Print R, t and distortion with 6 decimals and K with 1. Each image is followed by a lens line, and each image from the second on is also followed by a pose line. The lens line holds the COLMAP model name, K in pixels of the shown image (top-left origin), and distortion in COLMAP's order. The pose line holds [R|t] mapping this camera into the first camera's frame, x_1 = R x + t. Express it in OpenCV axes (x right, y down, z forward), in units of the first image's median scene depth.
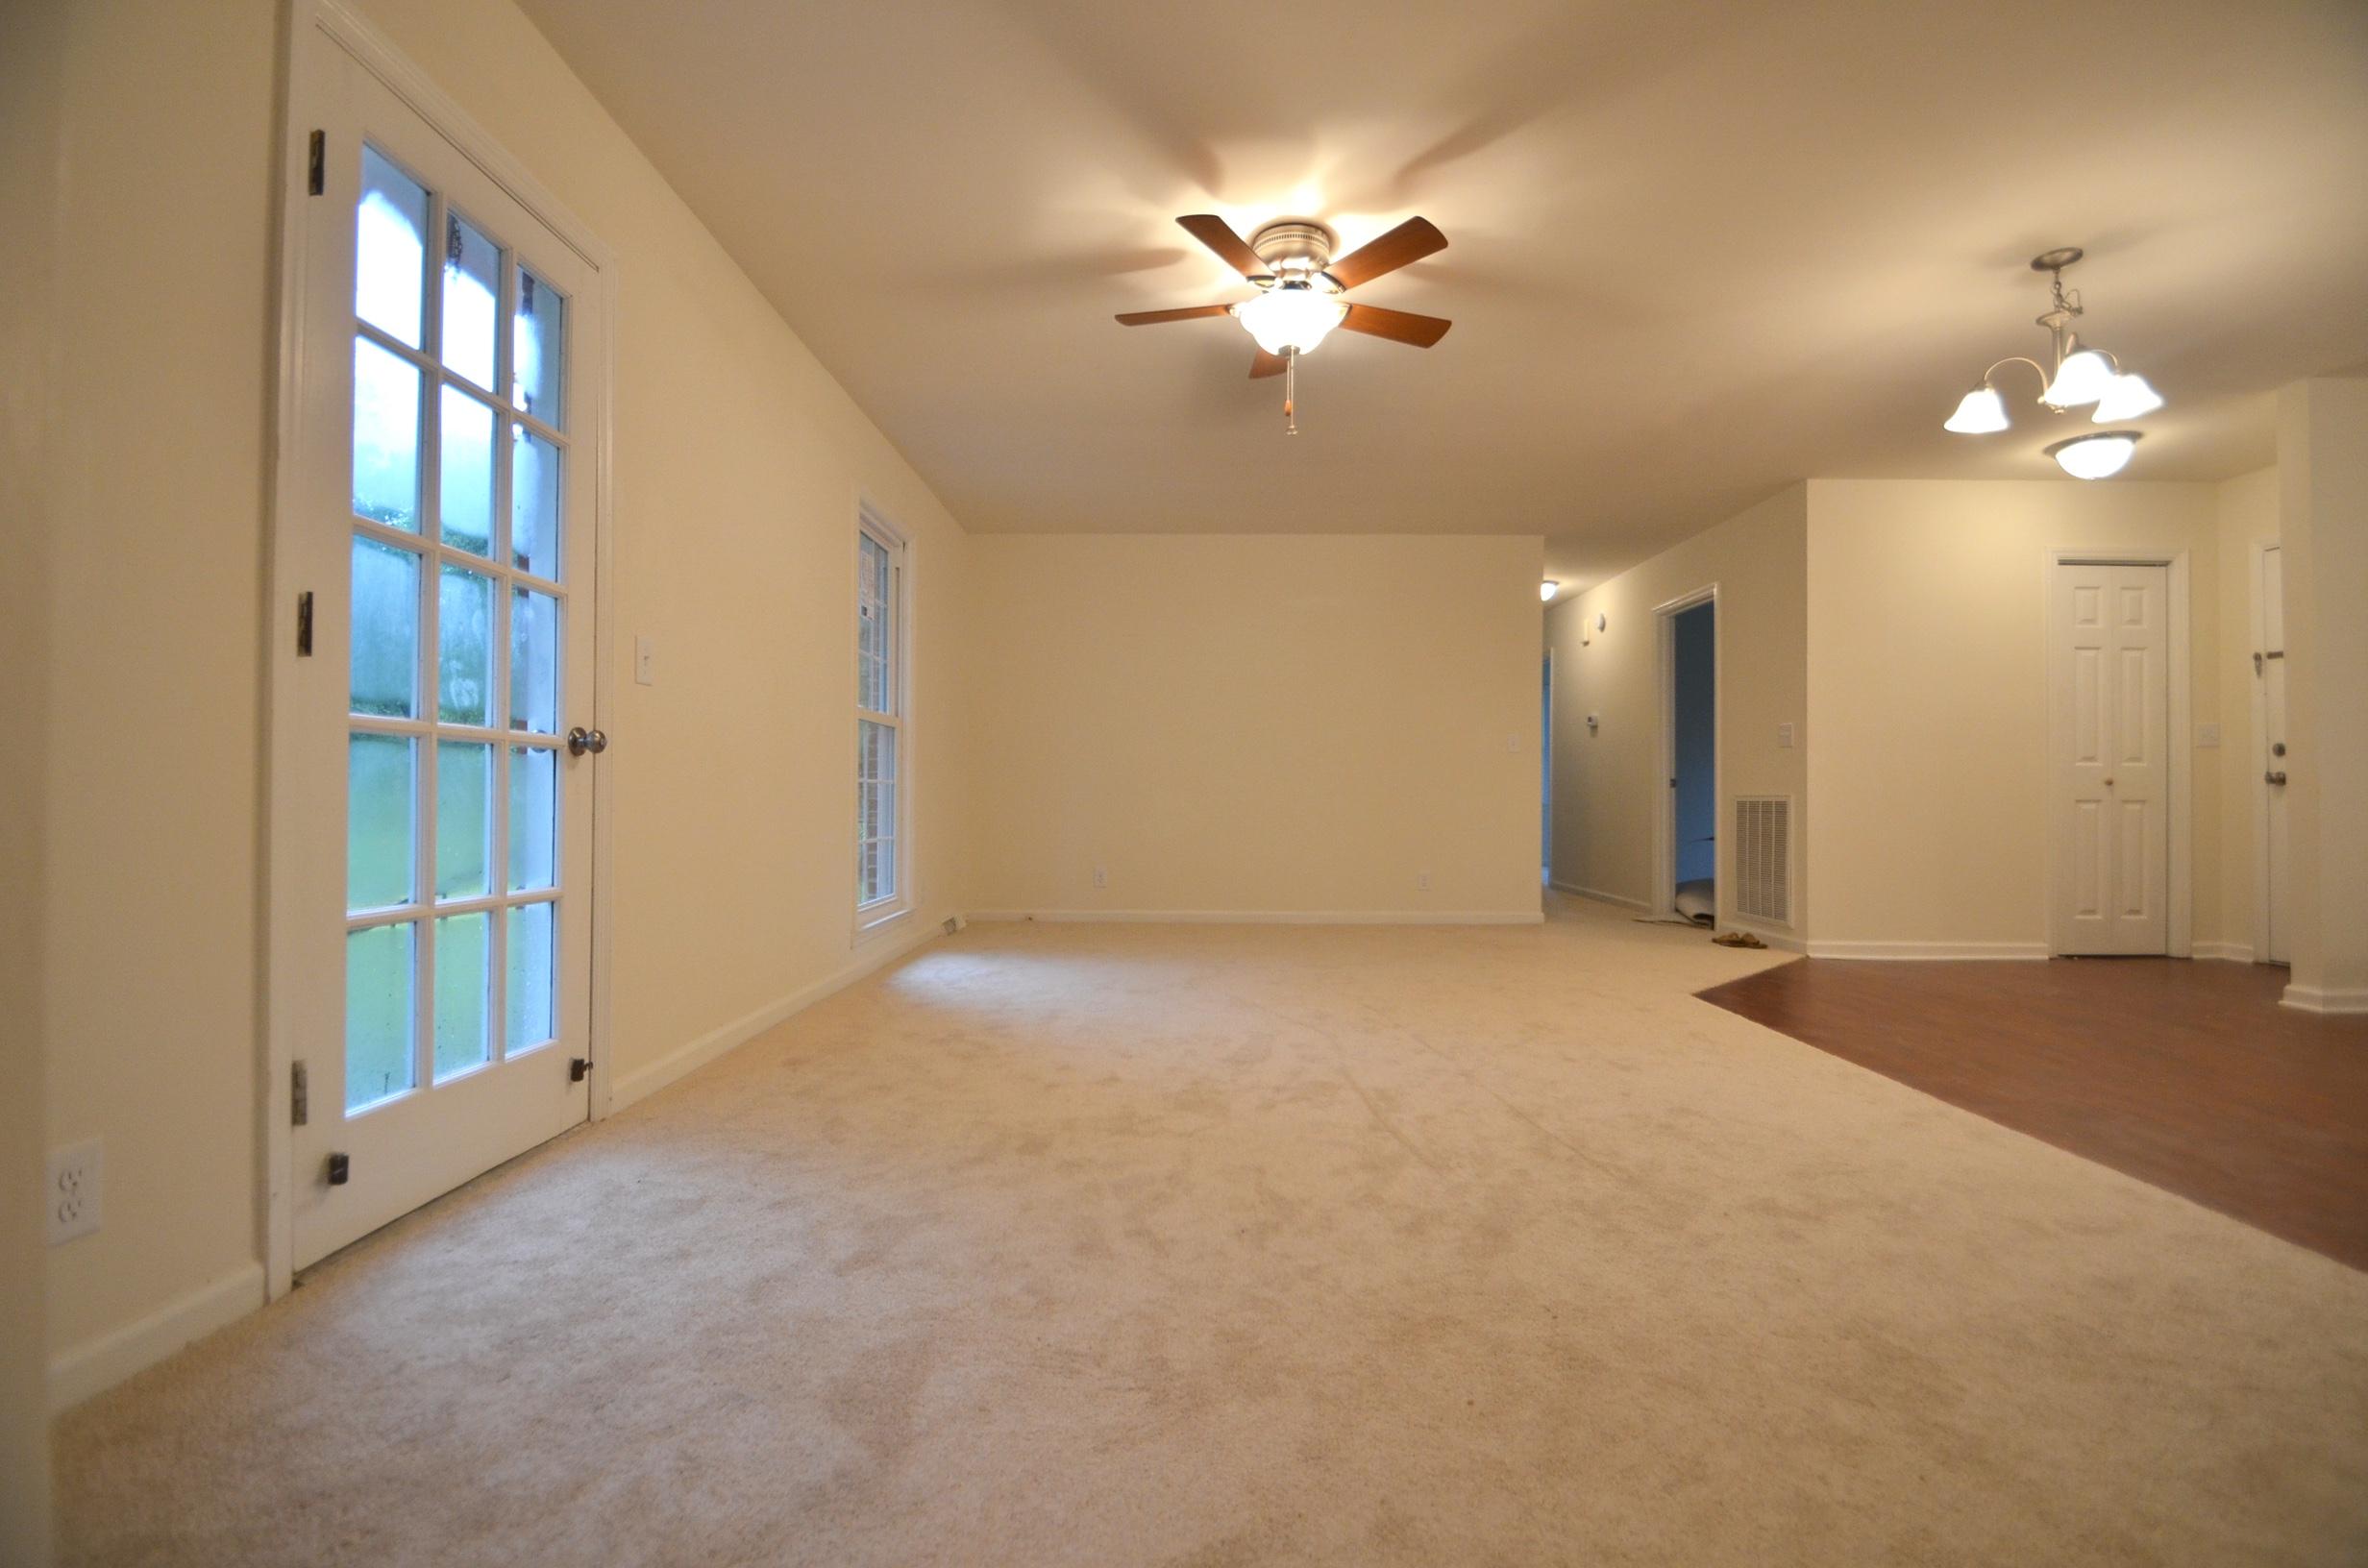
lens RADIAL K [[1074.9, 0, 1177.7], [0, 1074.9, 785.9], [0, 0, 1]] dist [-0.000140, -0.003440]
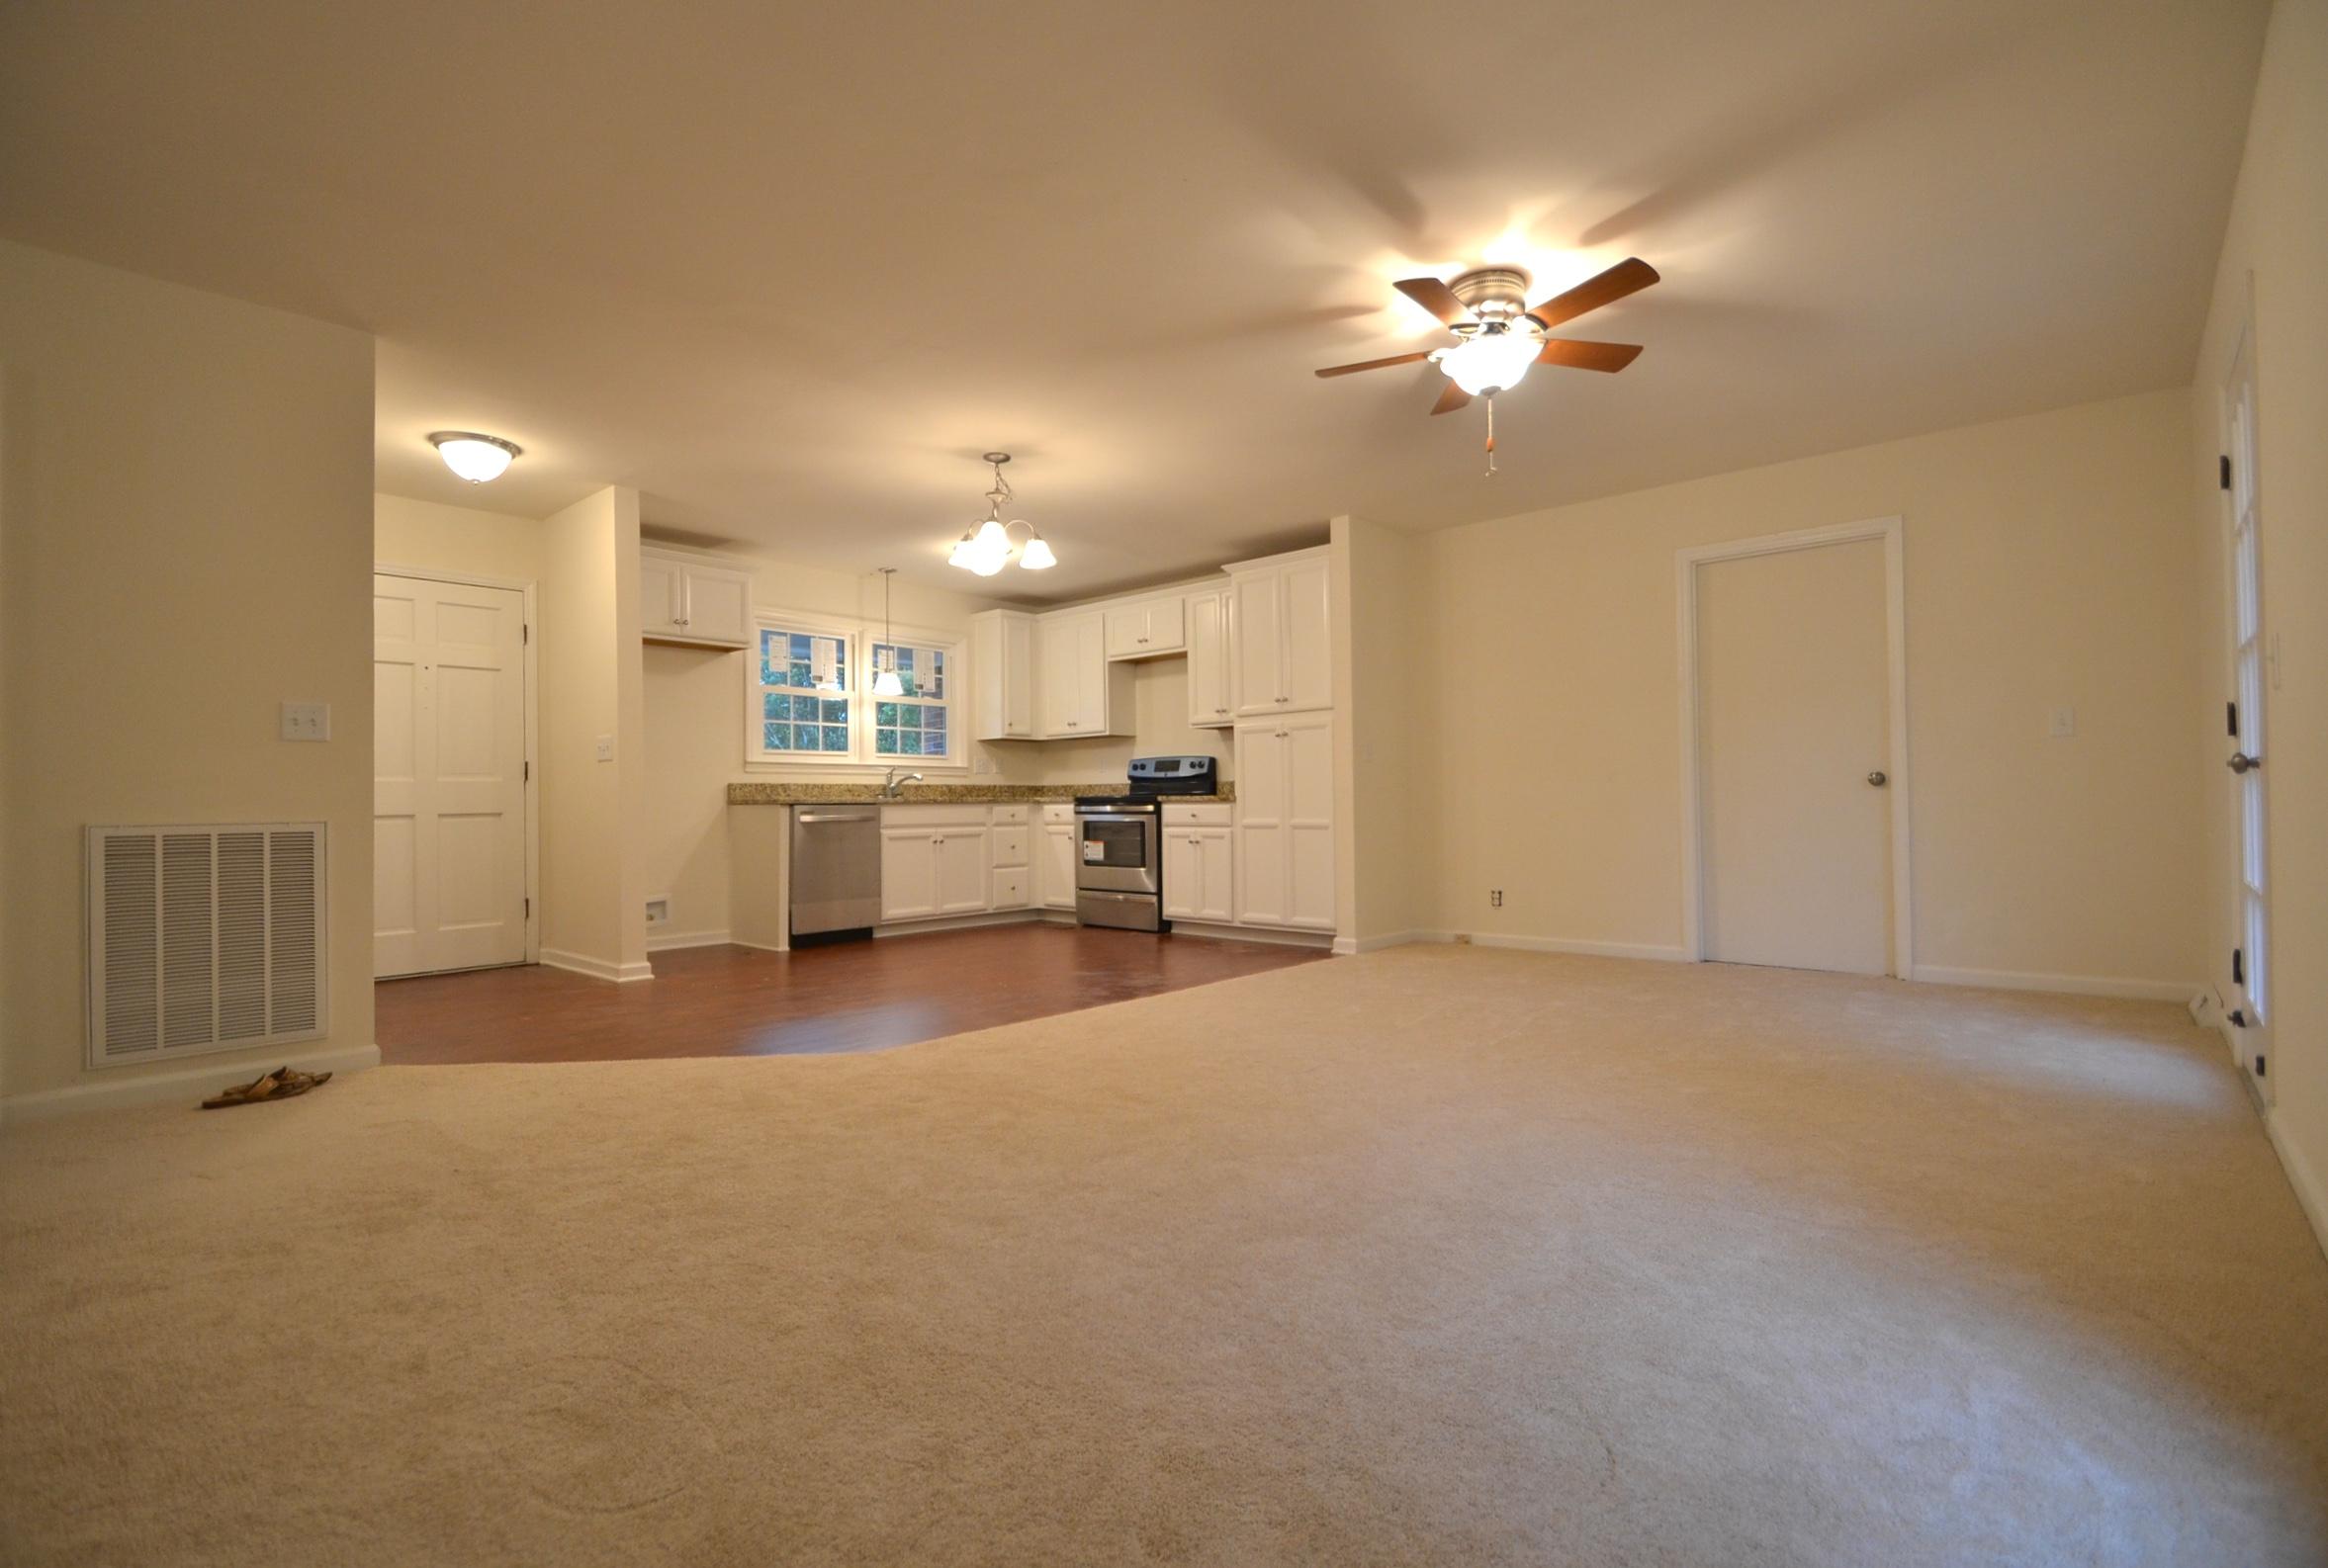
lens RADIAL K [[1008.4, 0, 1174.1], [0, 1008.4, 793.7], [0, 0, 1]] dist [0.002131, 0.000165]
pose [[-0.750194, -0.005645, 0.661194, -0.189210], [-0.006677, 0.999977, 0.000962, -0.012639], [-0.661184, -0.003693, -0.750215, 1.162840]]
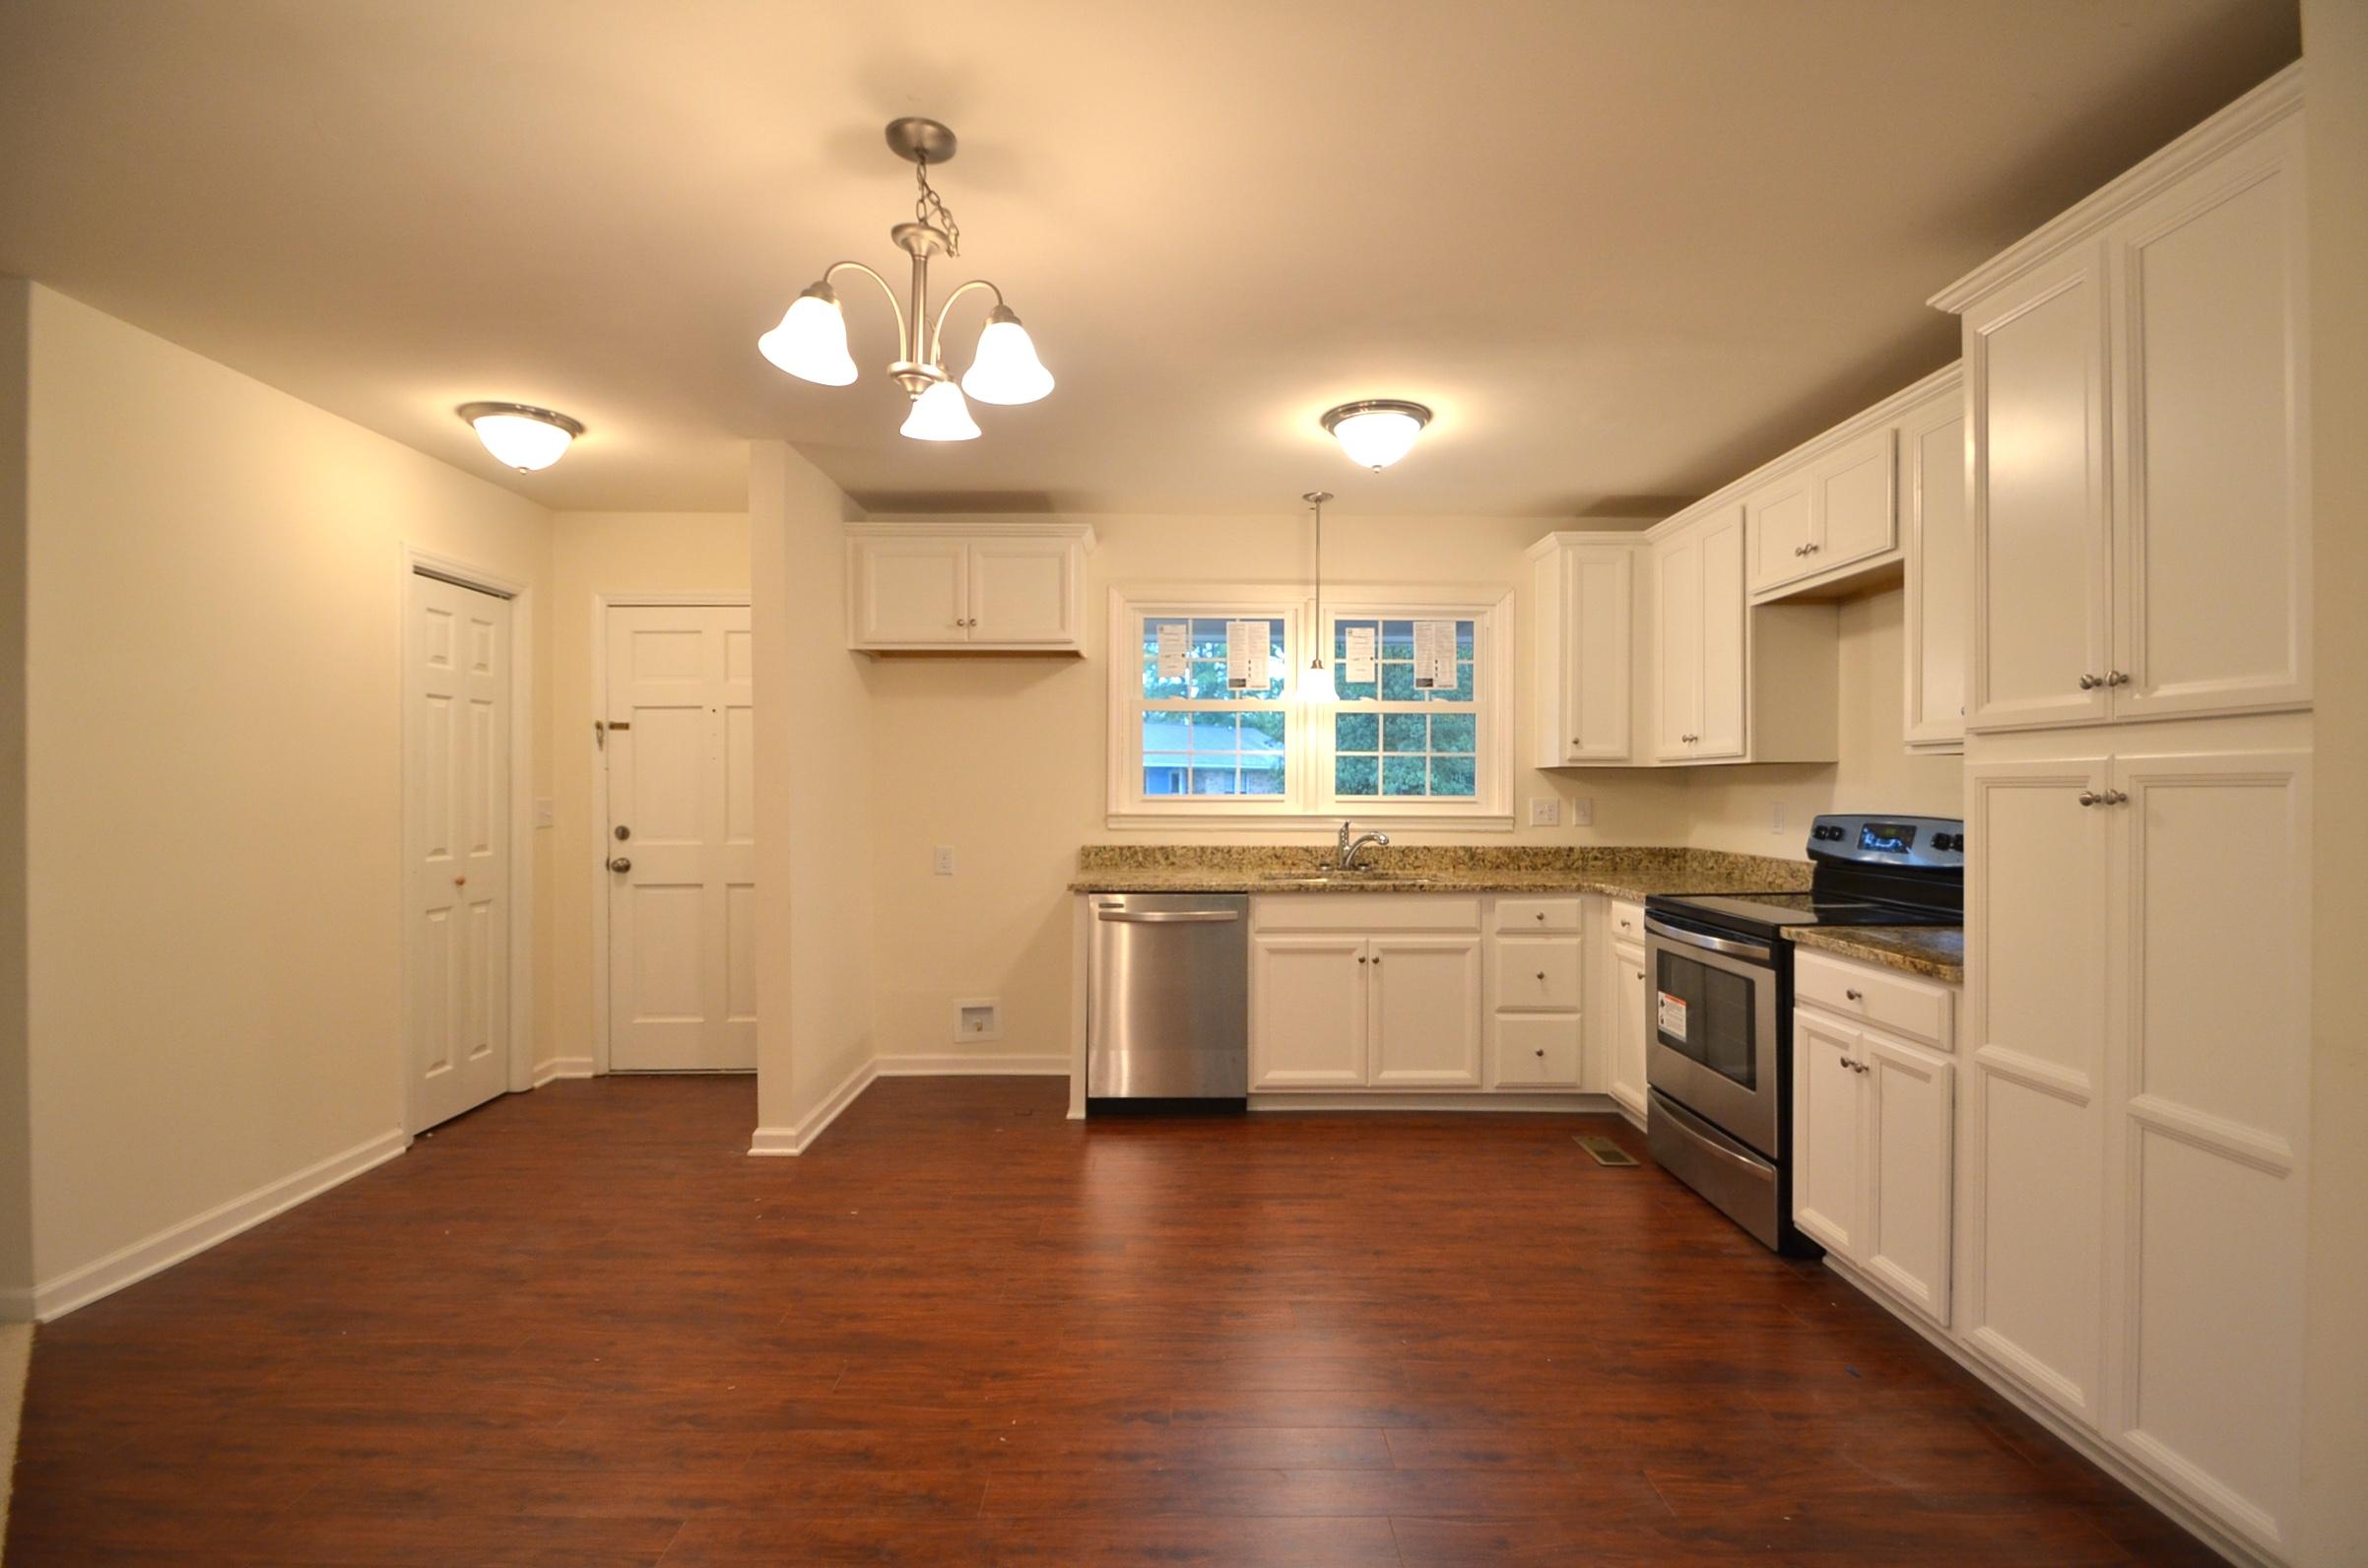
lens RADIAL K [[1075.0, 0, 1161.0], [0, 1075.0, 791.6], [0, 0, 1]] dist [-0.000140, -0.003440]
pose [[-0.013993, -0.019609, 0.999710, 0.126980], [-0.012507, 0.999733, 0.019434, -0.086029], [-0.999824, -0.012232, -0.014234, 0.534457]]
